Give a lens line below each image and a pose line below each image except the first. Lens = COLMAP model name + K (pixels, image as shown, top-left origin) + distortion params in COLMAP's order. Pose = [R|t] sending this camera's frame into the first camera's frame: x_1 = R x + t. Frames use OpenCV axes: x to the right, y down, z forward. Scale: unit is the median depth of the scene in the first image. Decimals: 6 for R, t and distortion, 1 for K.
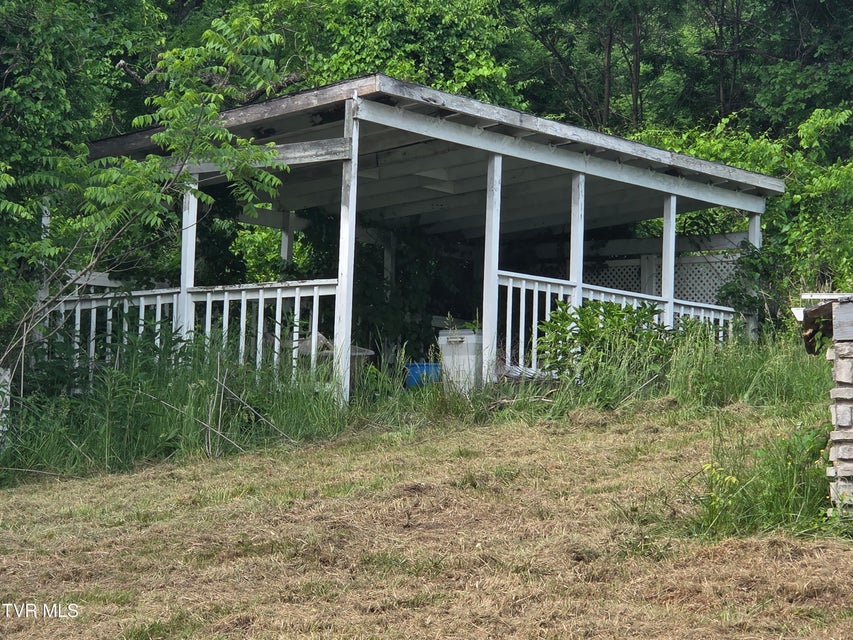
lens RADIAL K [[2483.8, 0, 426.5], [0, 2483.8, 320.1], [0, 0, 1]] dist [-0.157963, 0.000000]
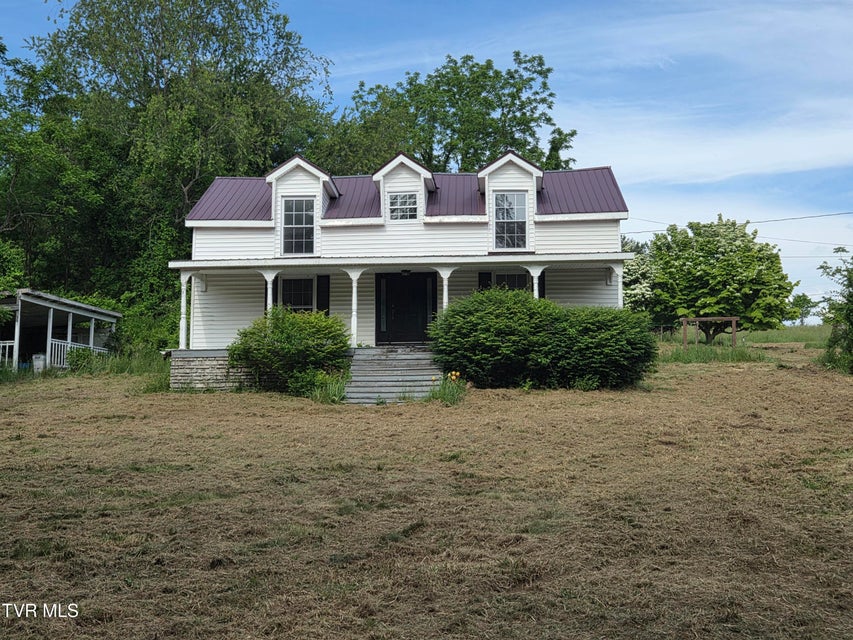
lens RADIAL K [[1057.0, 0, 427.1], [0, 1057.0, 321.1], [0, 0, 1]] dist [0.017027, 0.000000]
pose [[0.882498, 0.023952, 0.469706, -0.220621], [-0.011088, 0.999484, -0.030135, -0.004506], [-0.470185, 0.021386, 0.882309, -0.674293]]
